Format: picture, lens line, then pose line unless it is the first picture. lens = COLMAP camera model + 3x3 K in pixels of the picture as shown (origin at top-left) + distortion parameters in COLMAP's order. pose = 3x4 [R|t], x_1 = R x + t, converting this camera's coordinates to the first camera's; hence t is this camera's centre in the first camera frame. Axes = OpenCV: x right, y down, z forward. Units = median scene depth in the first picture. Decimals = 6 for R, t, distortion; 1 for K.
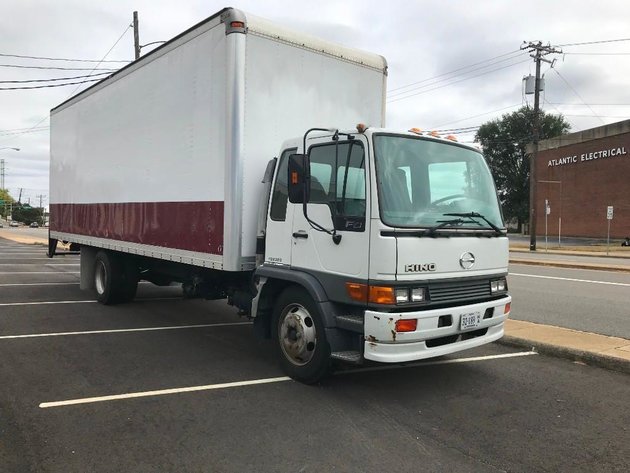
lens RADIAL K [[525.8, 0, 315.0], [0, 525.8, 236.5], [0, 0, 1]] dist [0.076780, -0.101679]
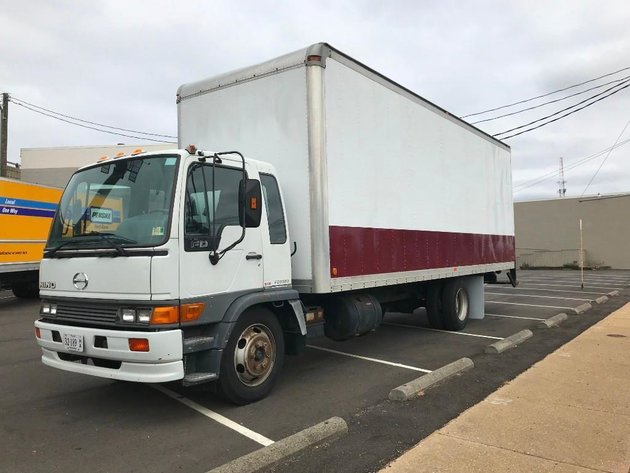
lens RADIAL K [[525.8, 0, 315.0], [0, 525.8, 236.5], [0, 0, 1]] dist [0.076780, -0.101679]
pose [[0.237038, -0.056338, -0.969865, 1.429417], [-0.001736, 0.998291, -0.058414, 0.020936], [0.971499, 0.015530, 0.236536, 1.256029]]
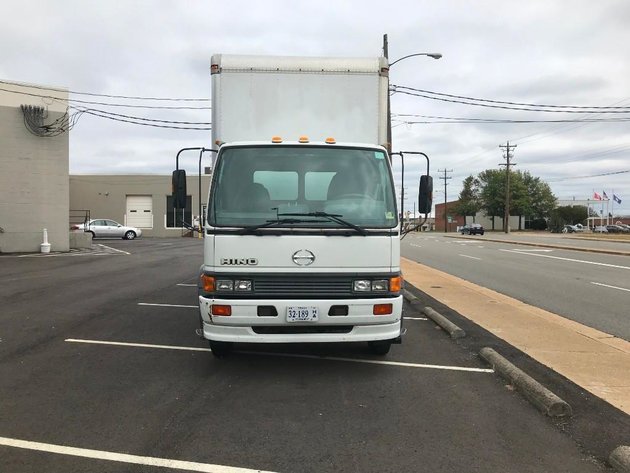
lens RADIAL K [[525.8, 0, 315.0], [0, 525.8, 236.5], [0, 0, 1]] dist [0.076780, -0.101679]
pose [[0.785616, 0.003560, -0.618704, 1.012852], [-0.005869, 0.999981, -0.001699, 0.005175], [0.618686, 0.004966, 0.785623, 0.196726]]
